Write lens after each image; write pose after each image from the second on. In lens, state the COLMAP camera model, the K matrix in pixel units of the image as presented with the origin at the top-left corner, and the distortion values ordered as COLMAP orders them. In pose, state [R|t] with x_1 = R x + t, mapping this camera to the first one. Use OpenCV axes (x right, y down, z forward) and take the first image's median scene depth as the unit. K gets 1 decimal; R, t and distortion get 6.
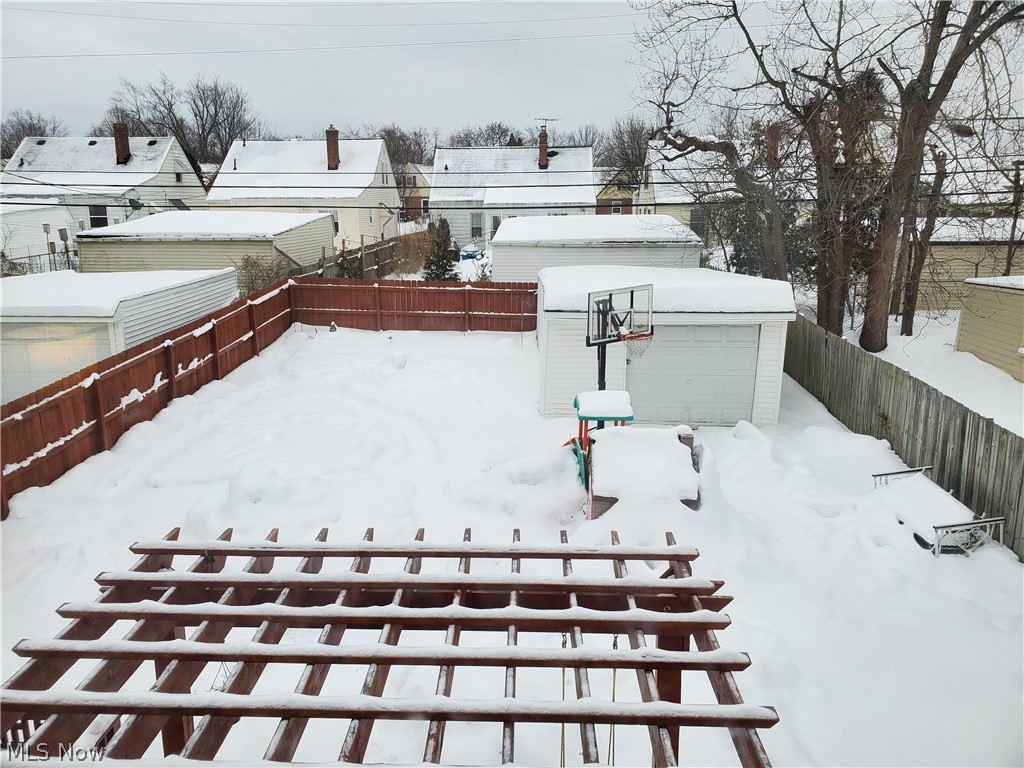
lens RADIAL K [[796.4, 0, 507.2], [0, 796.4, 386.2], [0, 0, 1]] dist [0.066170, -0.072642]
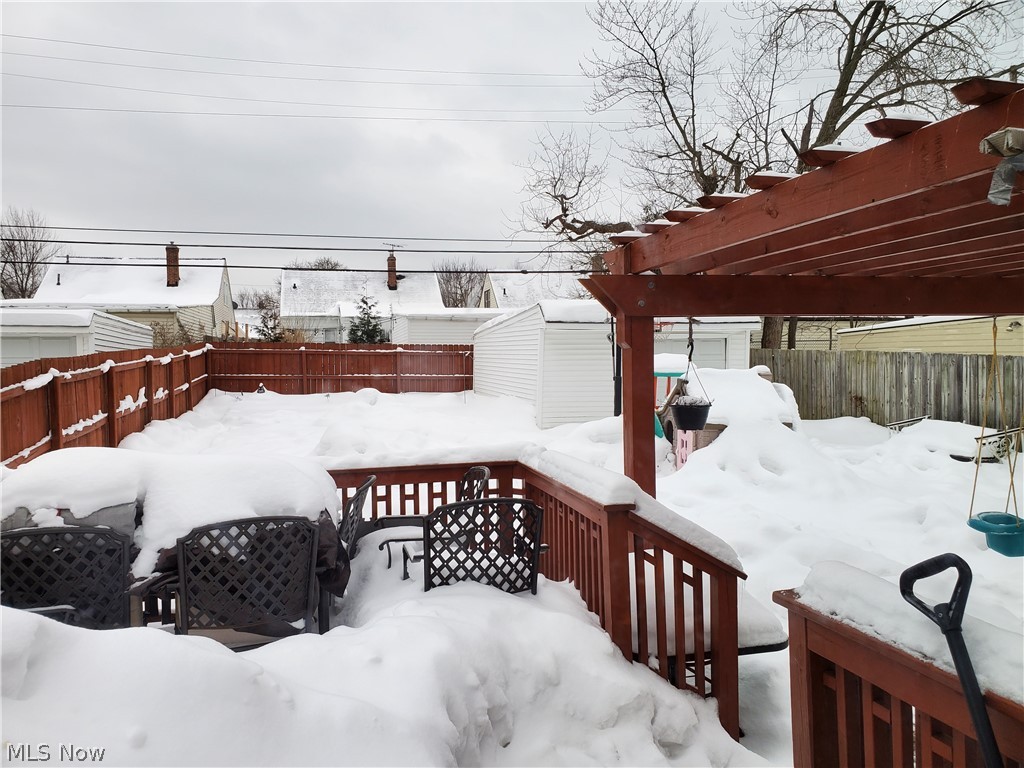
lens RADIAL K [[796.4, 0, 509.4], [0, 796.4, 385.4], [0, 0, 1]] dist [0.066170, -0.072642]
pose [[0.965761, -0.018636, 0.258764, -0.173915], [0.068953, 0.979981, -0.186768, 0.115179], [-0.250103, 0.198215, 0.947712, 0.026769]]
